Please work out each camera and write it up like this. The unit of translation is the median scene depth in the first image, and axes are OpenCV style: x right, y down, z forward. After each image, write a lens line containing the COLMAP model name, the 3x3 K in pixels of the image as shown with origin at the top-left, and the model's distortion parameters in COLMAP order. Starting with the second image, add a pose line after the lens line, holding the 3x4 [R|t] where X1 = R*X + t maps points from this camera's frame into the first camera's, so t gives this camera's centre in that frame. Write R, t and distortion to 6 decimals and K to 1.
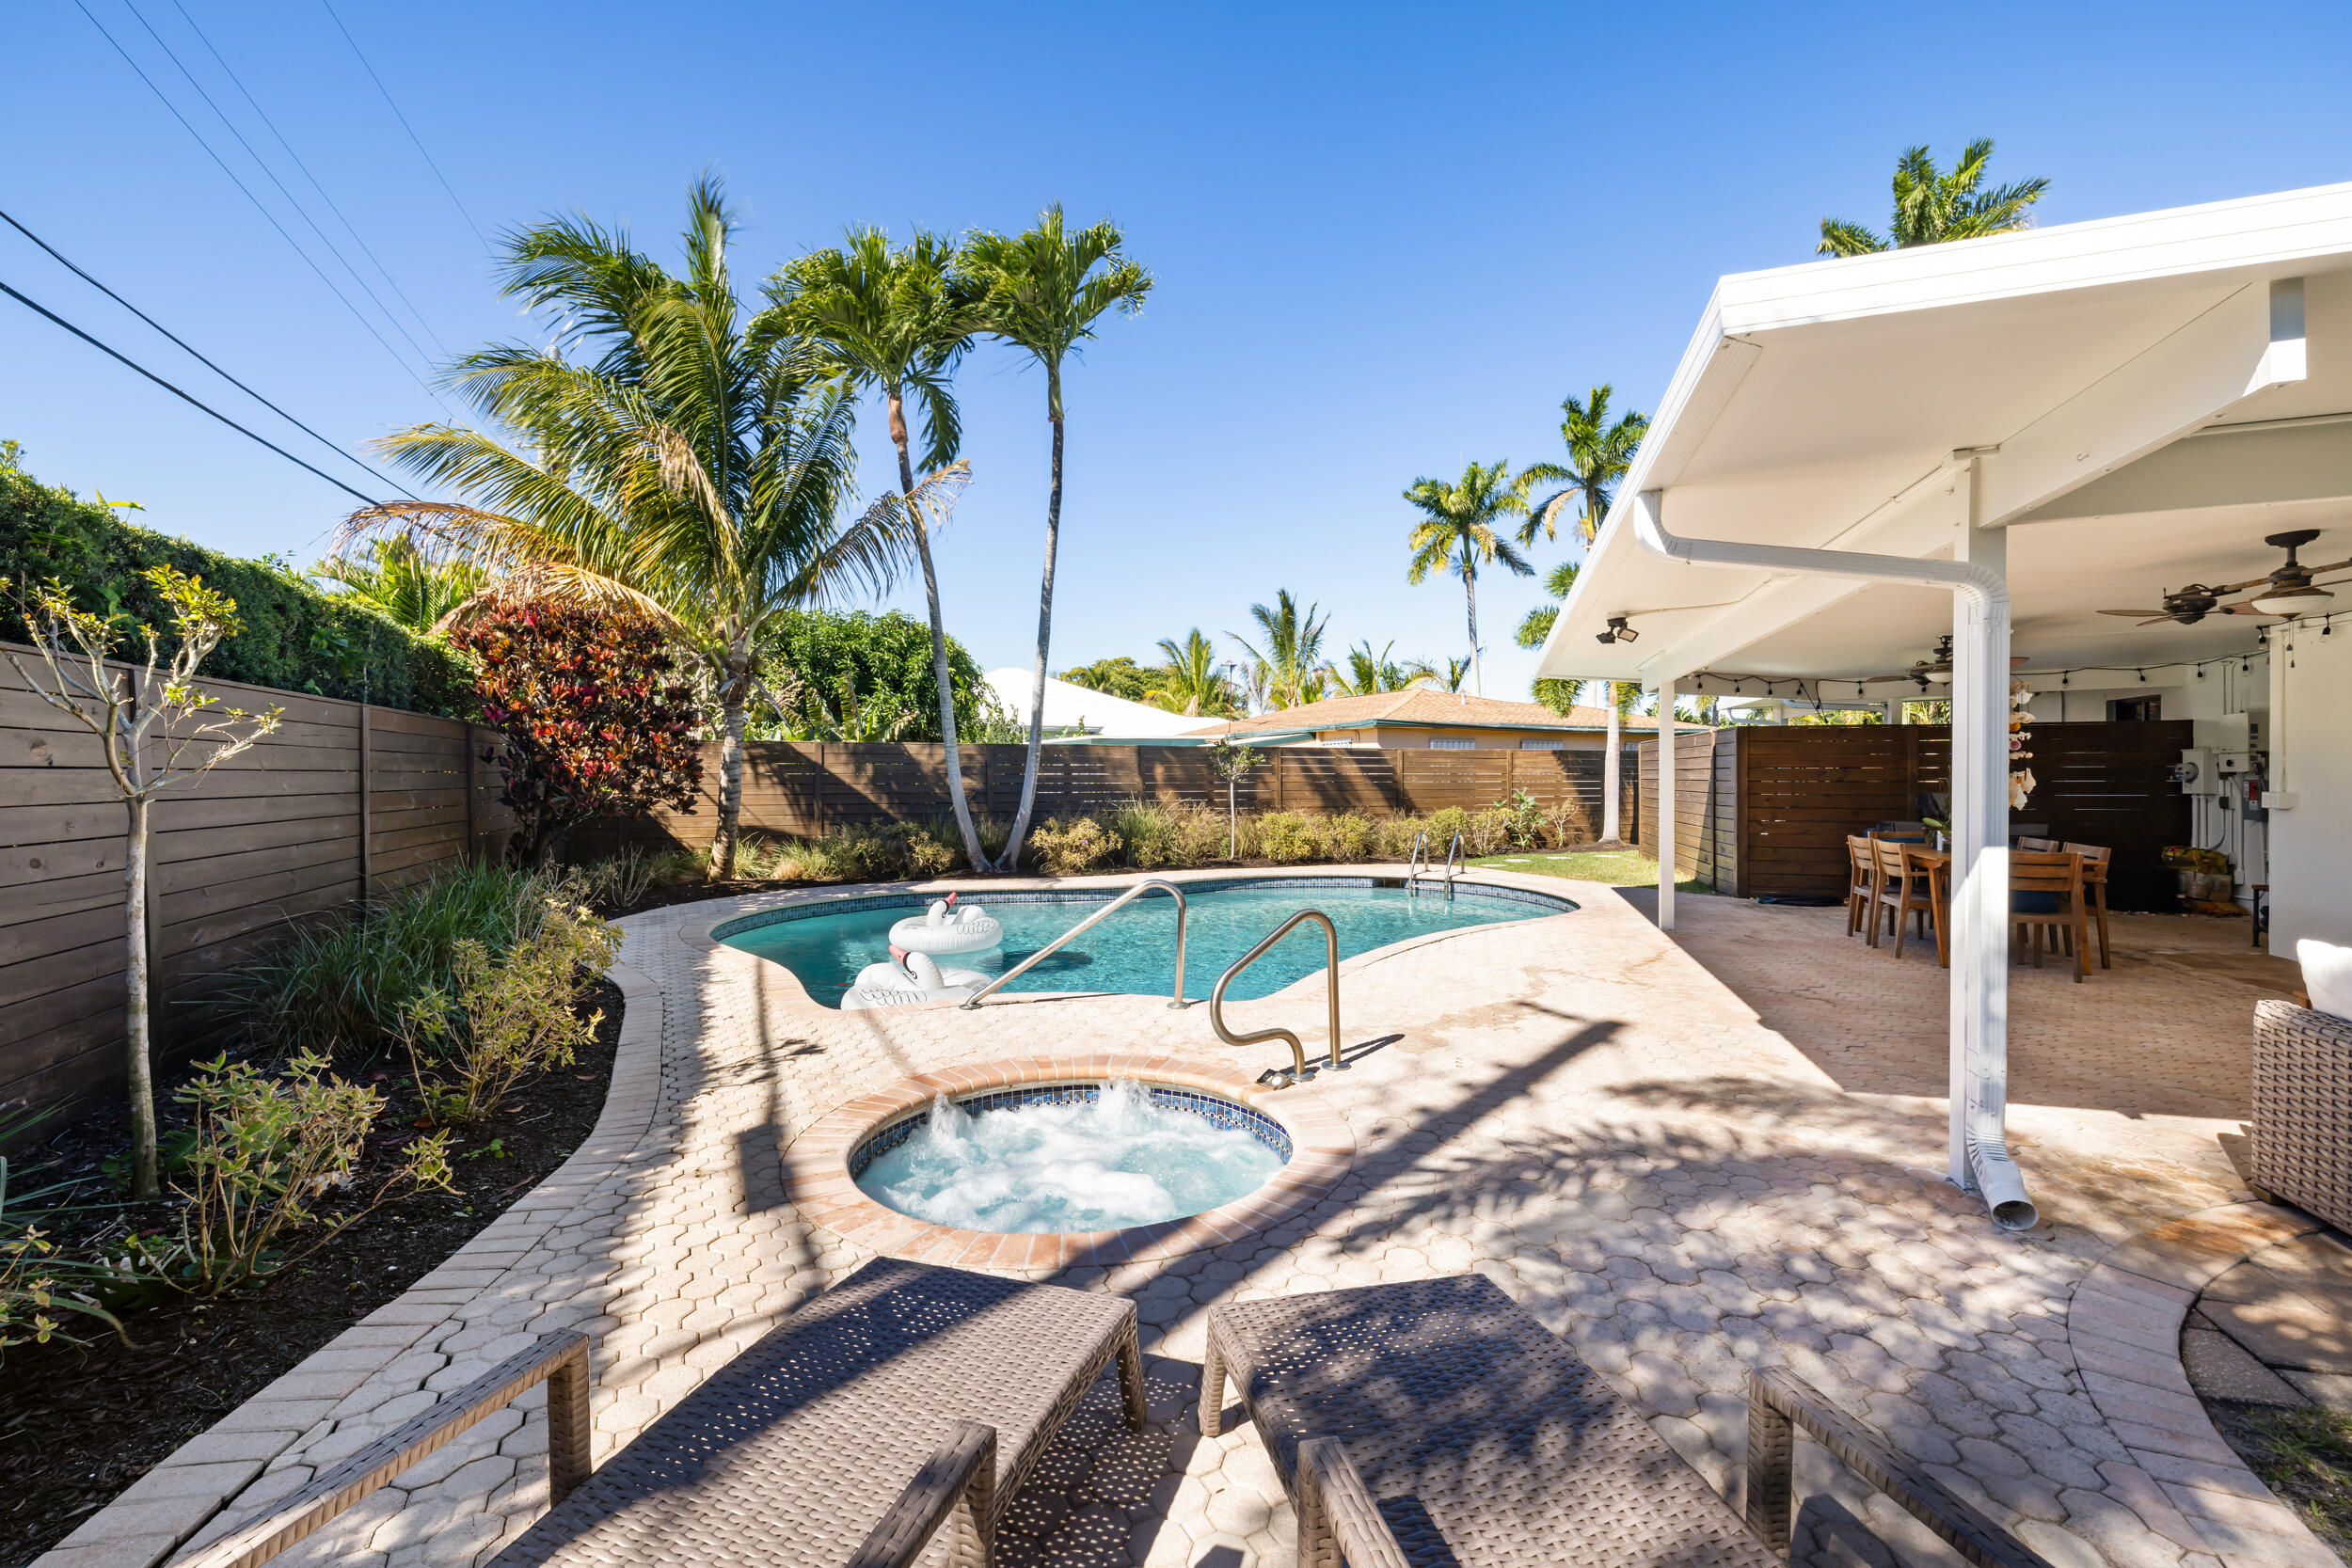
lens RADIAL K [[1006.9, 0, 1179.0], [0, 1006.9, 788.9], [0, 0, 1]] dist [-0.002853, 0.000286]
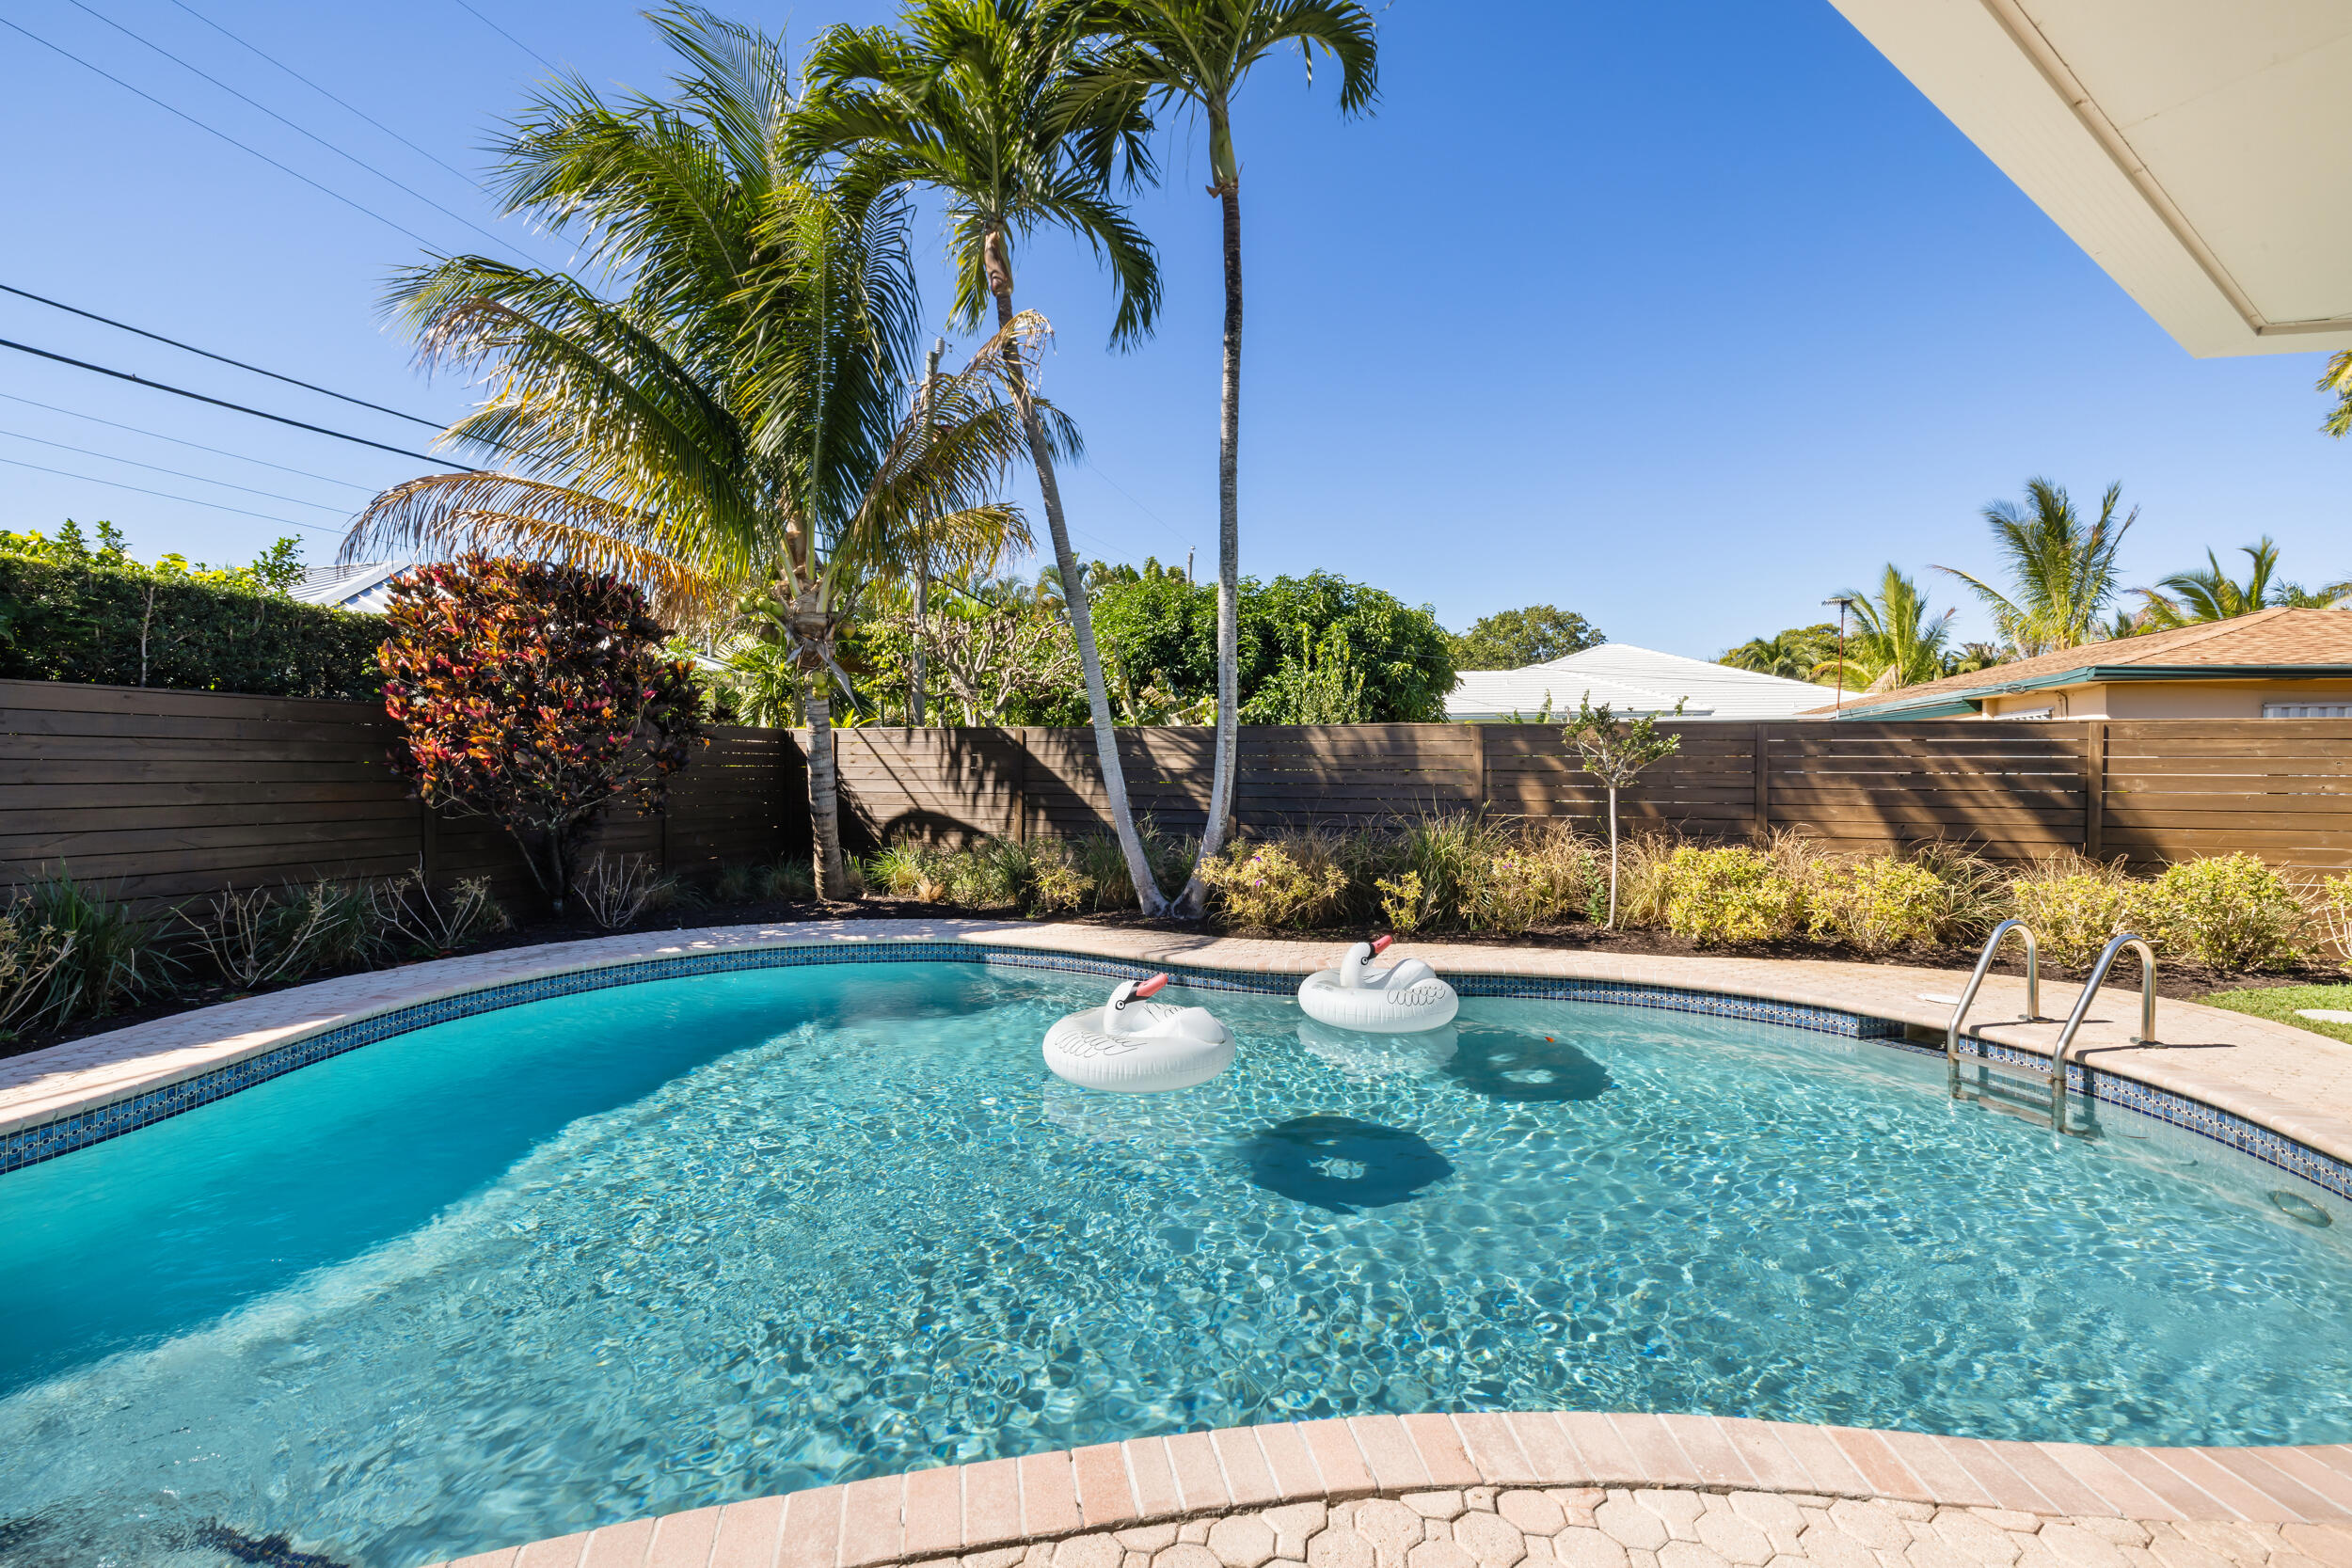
lens RADIAL K [[1006.9, 0, 1160.5], [0, 1006.9, 792.8], [0, 0, 1]] dist [-0.002853, 0.000286]
pose [[0.770059, 0.016958, -0.637747, 0.238343], [-0.015194, 0.999851, 0.008240, -0.004477], [0.637792, 0.003345, 0.770202, 0.494625]]
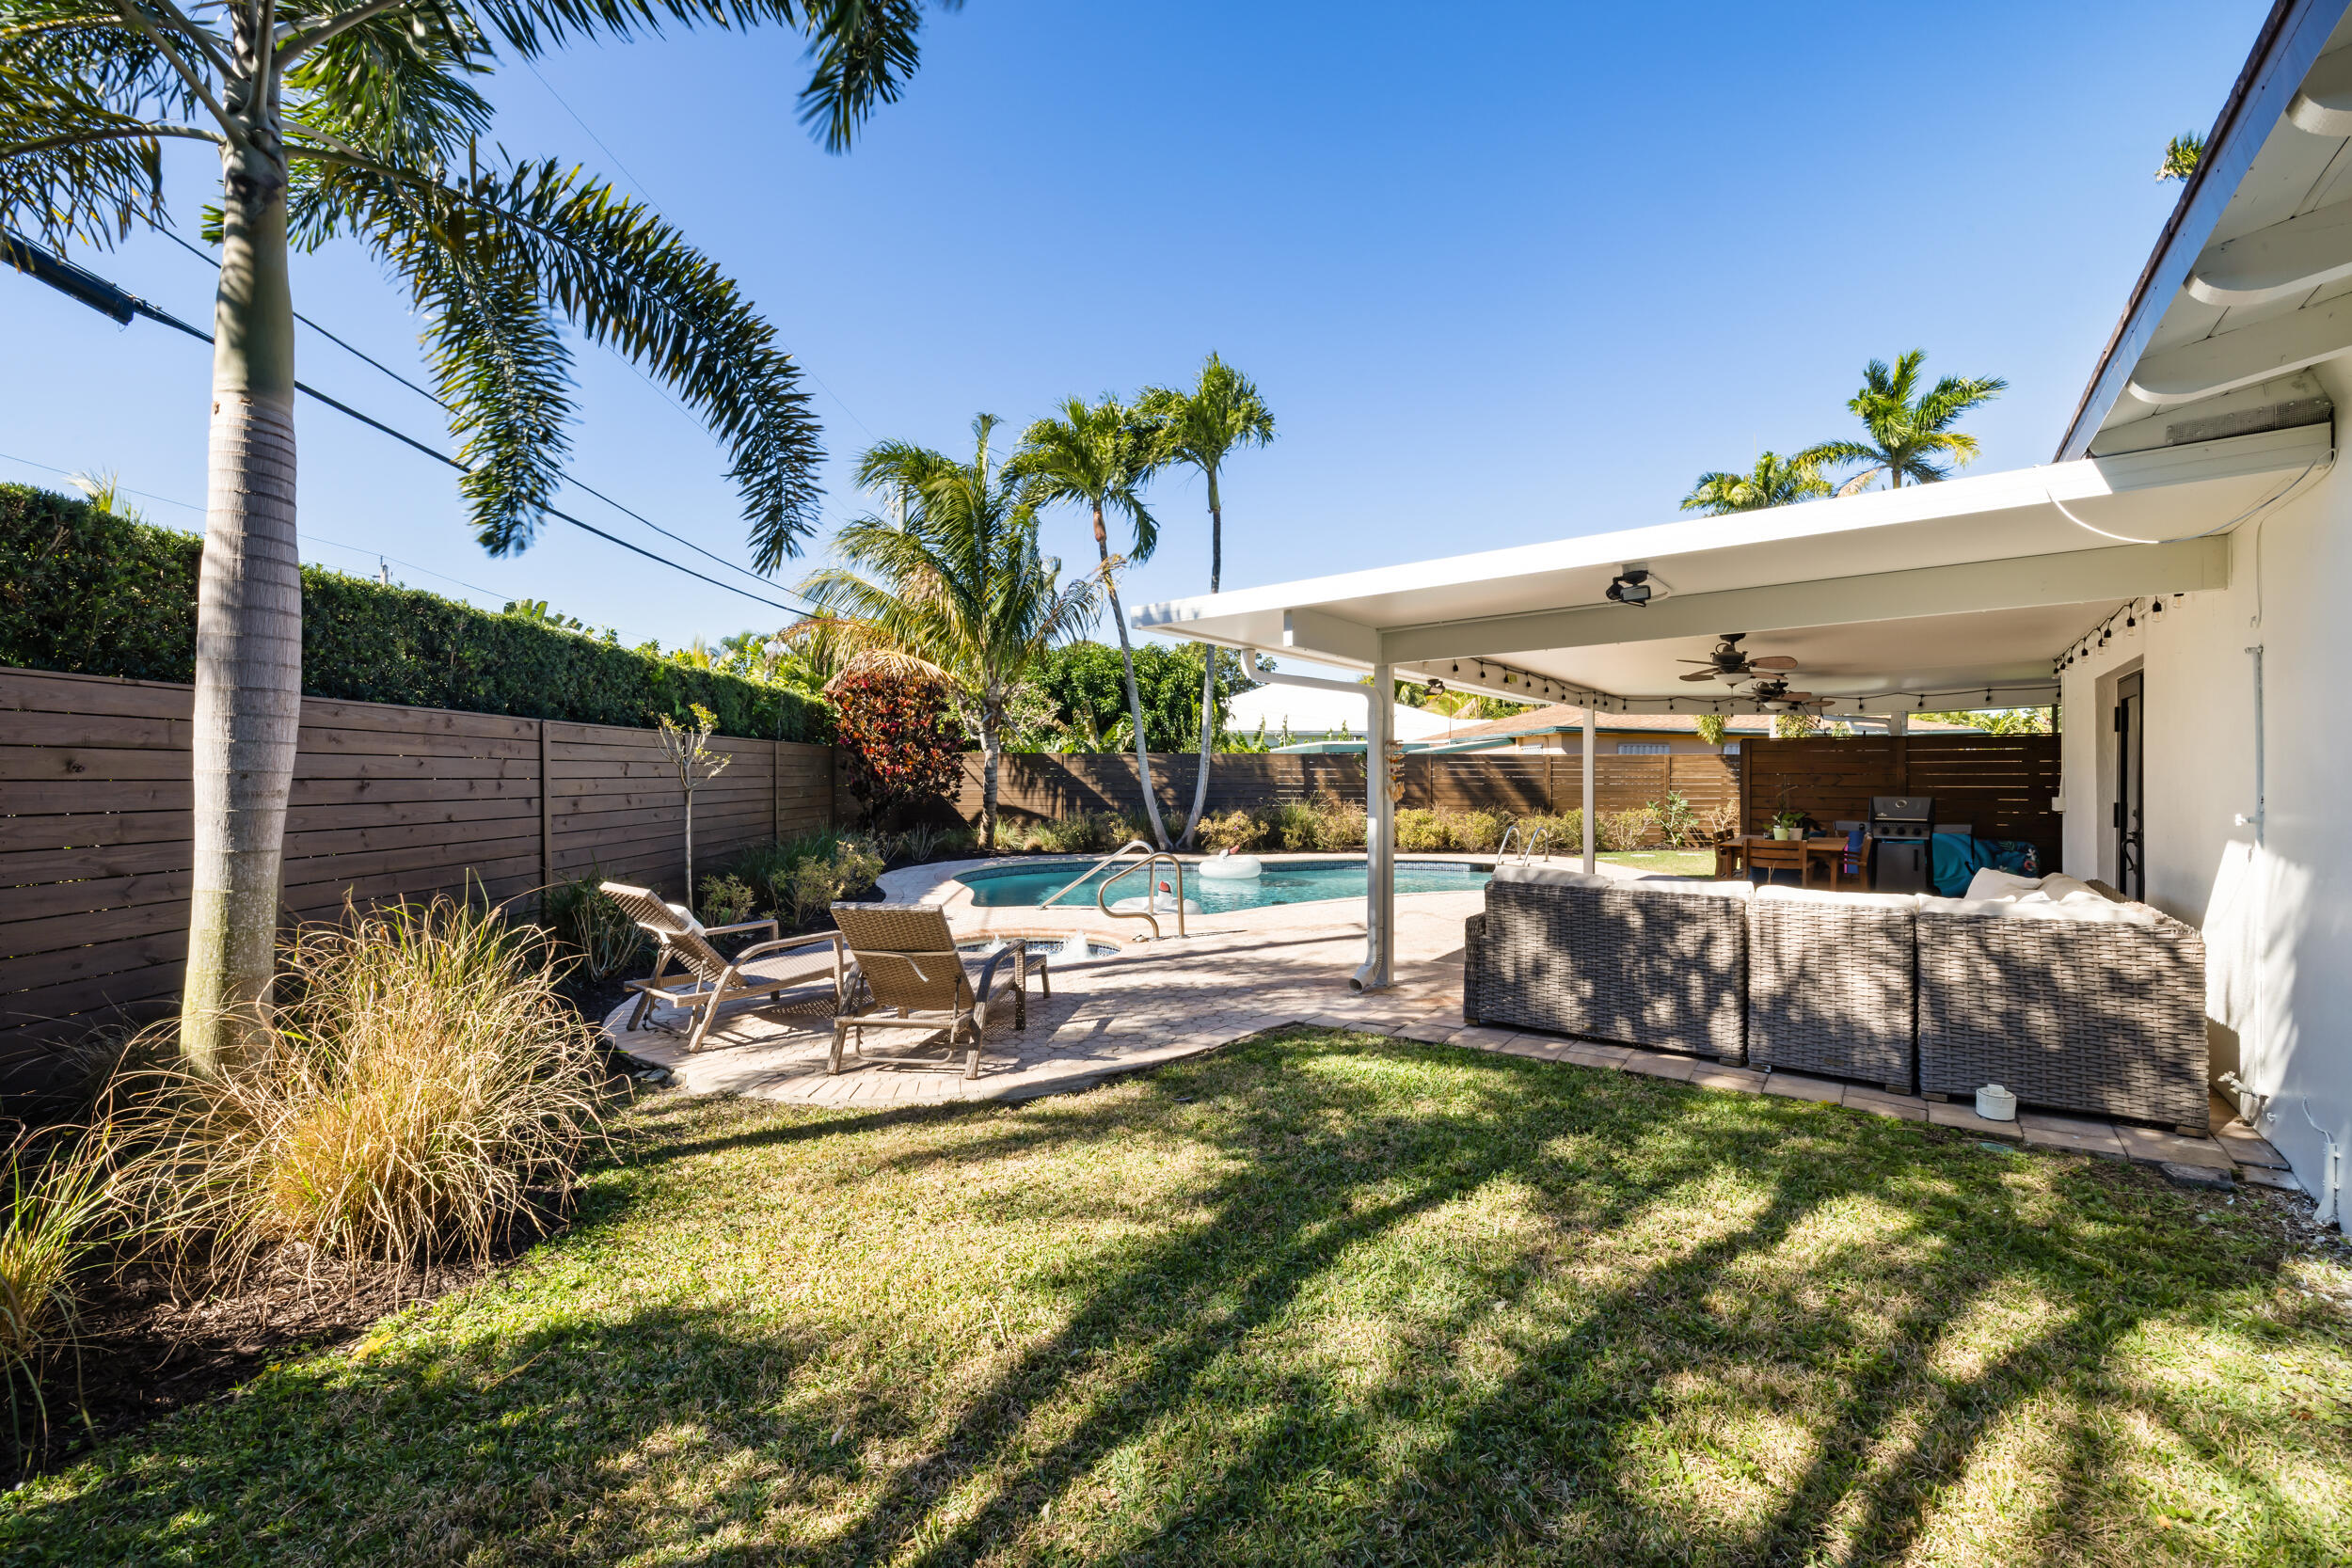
lens RADIAL K [[1006.9, 0, 1150.1], [0, 1006.9, 774.2], [0, 0, 1]] dist [-0.002853, 0.000286]
pose [[0.934795, 0.002837, -0.355177, 0.265721], [-0.007531, 0.999902, -0.011834, -0.001532], [0.355108, 0.013738, 0.934724, -0.266357]]
